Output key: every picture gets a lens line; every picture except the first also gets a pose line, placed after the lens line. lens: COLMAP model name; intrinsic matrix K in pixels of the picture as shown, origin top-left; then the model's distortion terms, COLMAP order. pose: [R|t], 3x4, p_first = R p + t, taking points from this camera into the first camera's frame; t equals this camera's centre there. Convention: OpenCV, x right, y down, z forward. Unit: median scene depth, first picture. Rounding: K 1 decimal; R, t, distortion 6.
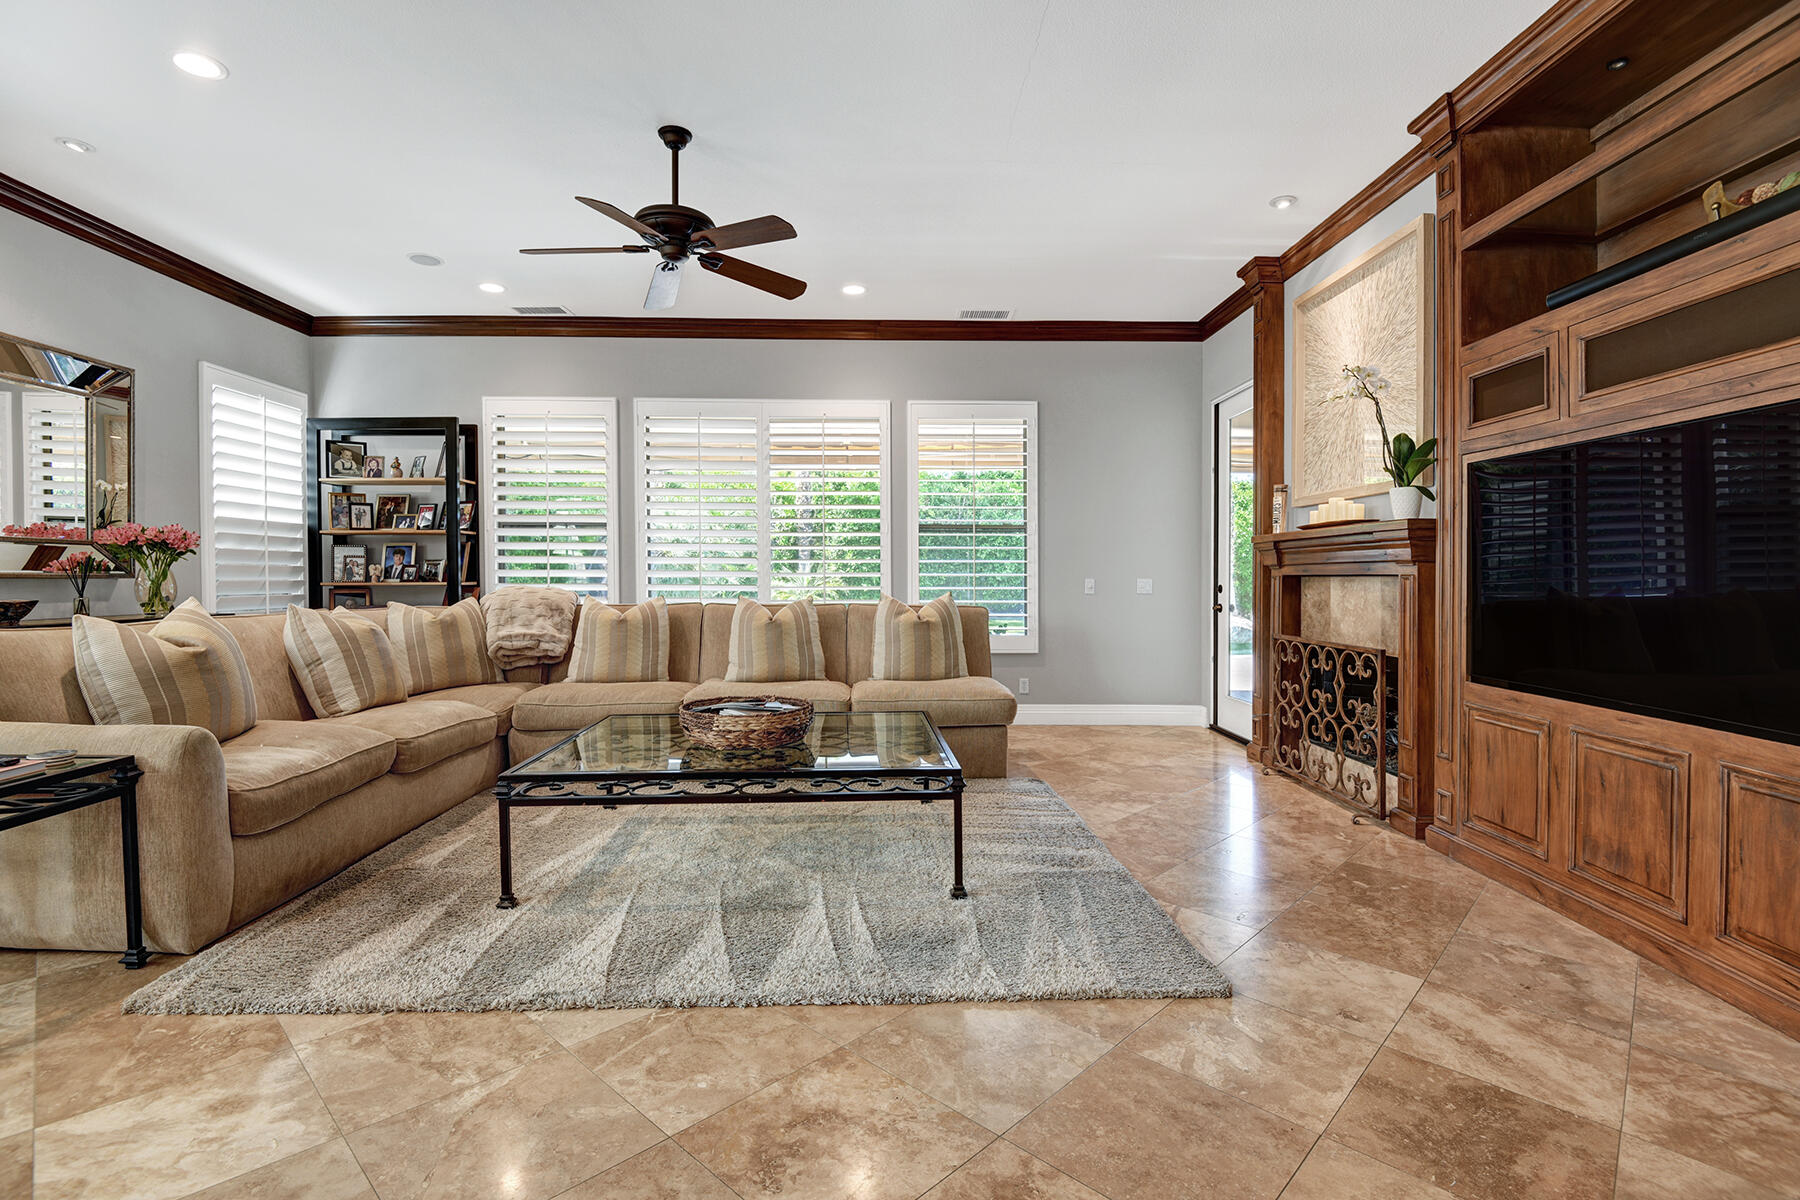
lens RADIAL K [[856.9, 0, 898.2], [0, 856.9, 589.1], [0, 0, 1]] dist [-0.005578, -0.001562]
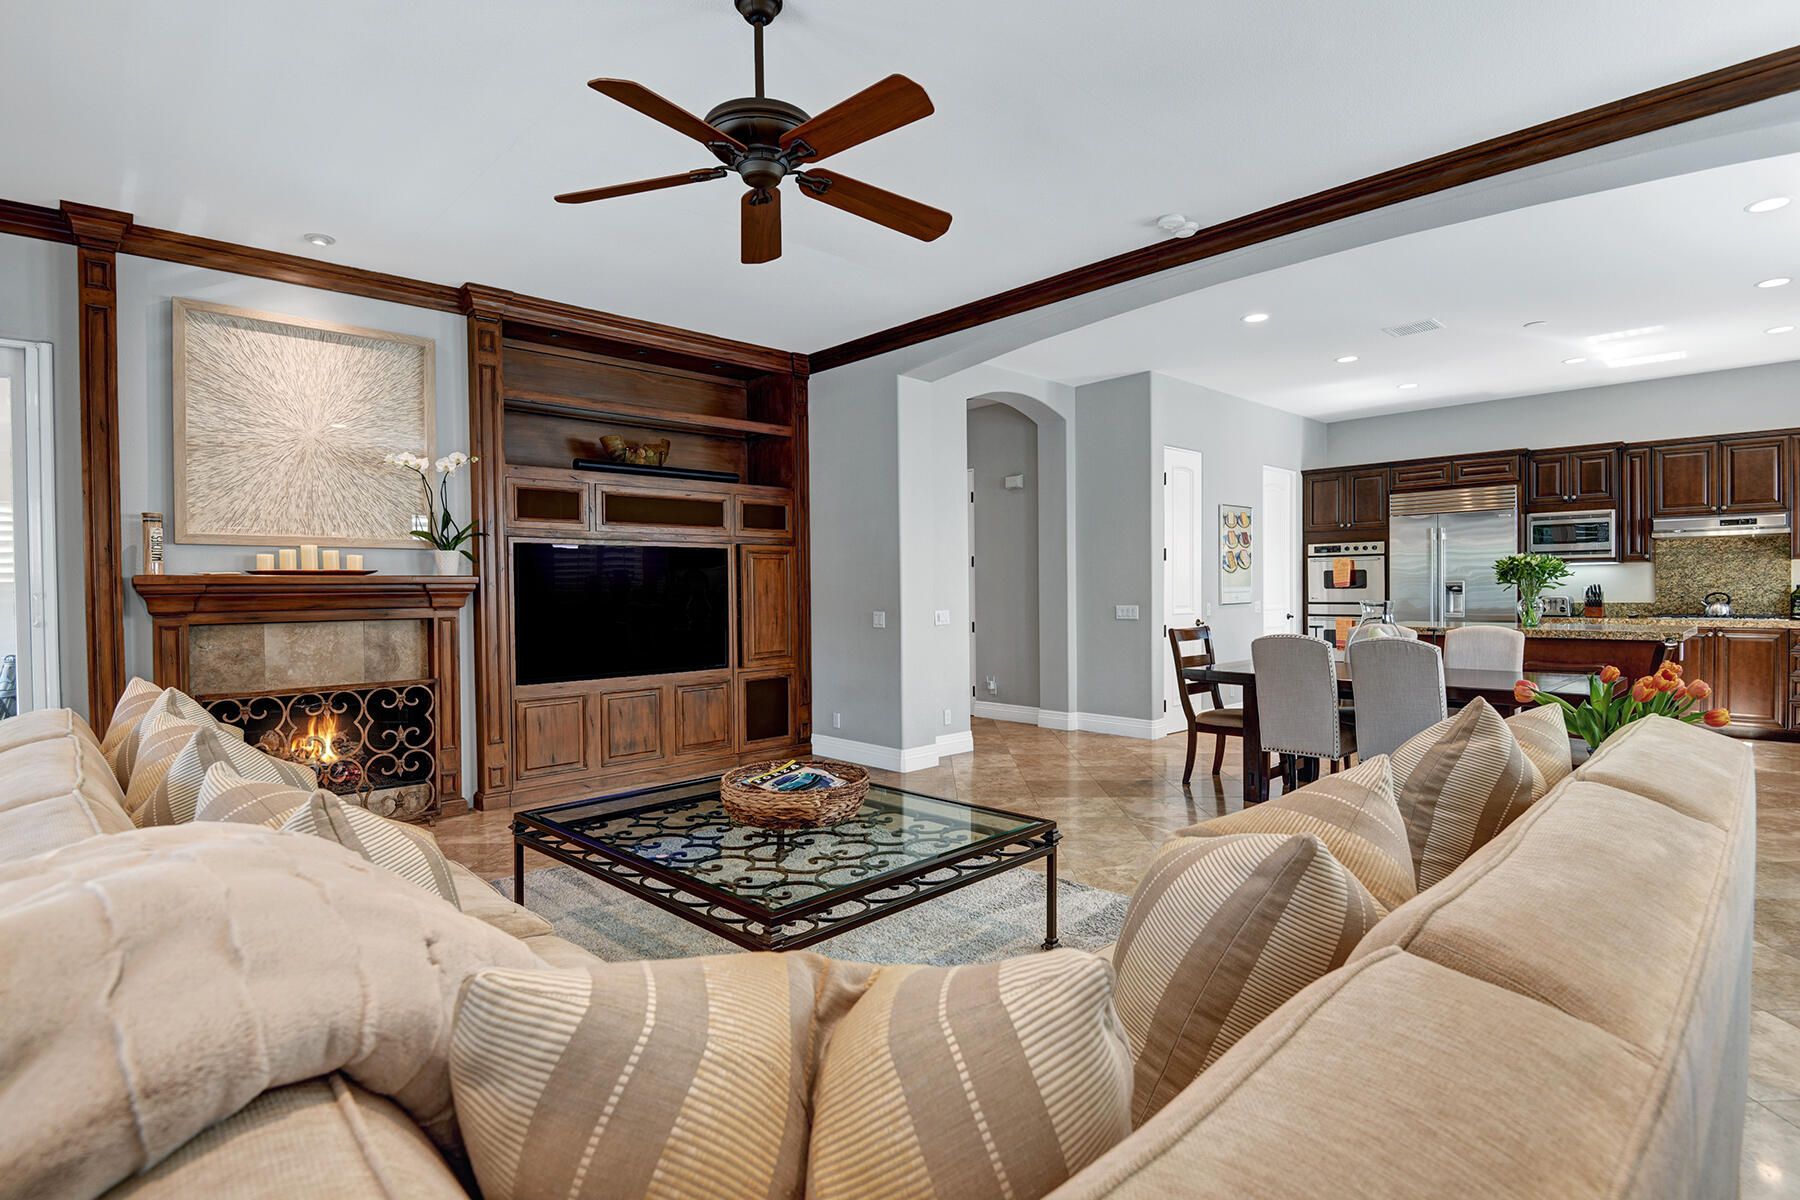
lens RADIAL K [[875.4, 0, 894.0], [0, 875.4, 601.2], [0, 0, 1]] dist [-0.037375, -0.003848]
pose [[-0.706068, -0.005783, 0.708121, -1.001173], [0.022030, 0.999303, 0.030127, -0.082366], [-0.707801, 0.036872, -0.705449, 1.784419]]
